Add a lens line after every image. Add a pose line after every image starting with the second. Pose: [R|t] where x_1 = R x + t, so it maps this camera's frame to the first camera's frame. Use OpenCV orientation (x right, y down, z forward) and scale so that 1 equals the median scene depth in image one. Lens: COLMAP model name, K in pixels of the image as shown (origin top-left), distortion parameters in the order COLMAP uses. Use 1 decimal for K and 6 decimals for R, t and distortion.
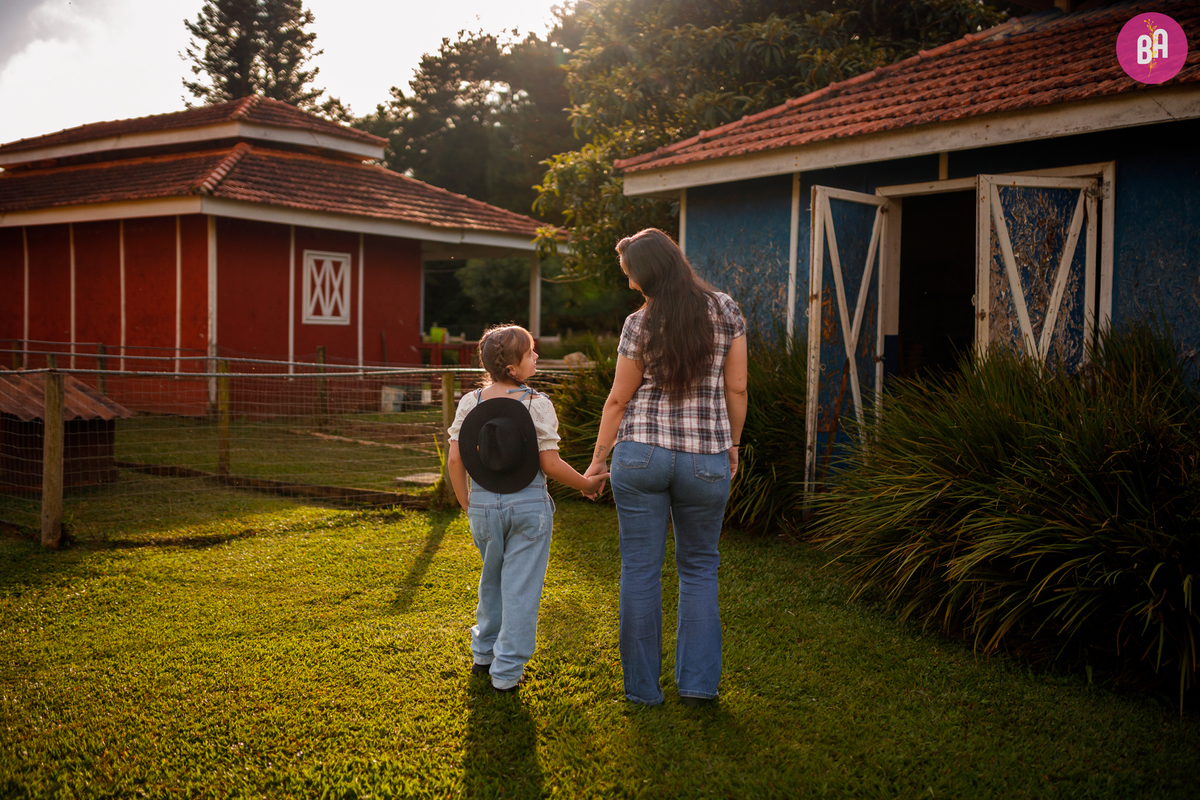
lens RADIAL K [[1108.2, 0, 600.0], [0, 1108.2, 400.0], [0, 0, 1]] dist [-0.059112, 0.060441]
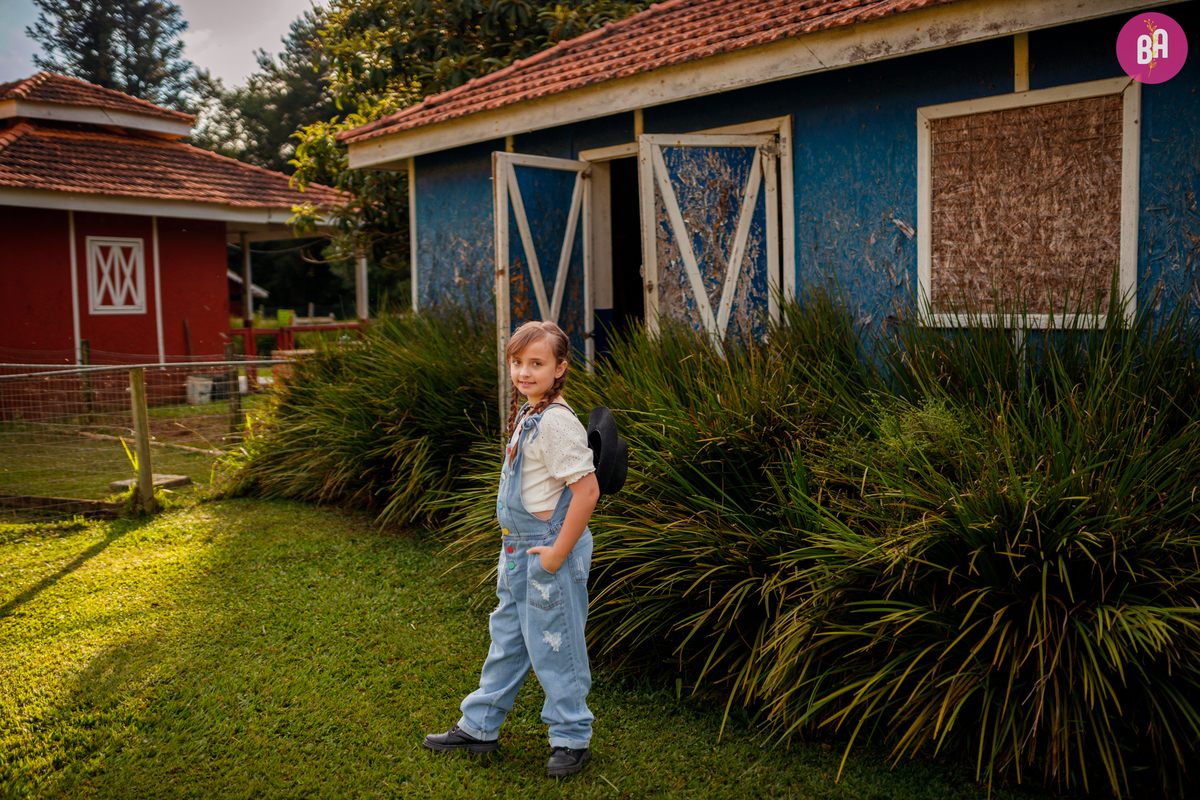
lens RADIAL K [[1108.2, 0, 600.0], [0, 1108.2, 400.0], [0, 0, 1]] dist [-0.059112, 0.060441]
pose [[0.996217, -0.044809, 0.074454, 0.095184], [0.042792, 0.998678, 0.028469, -0.004418], [-0.075631, -0.025175, 0.996818, 0.030908]]
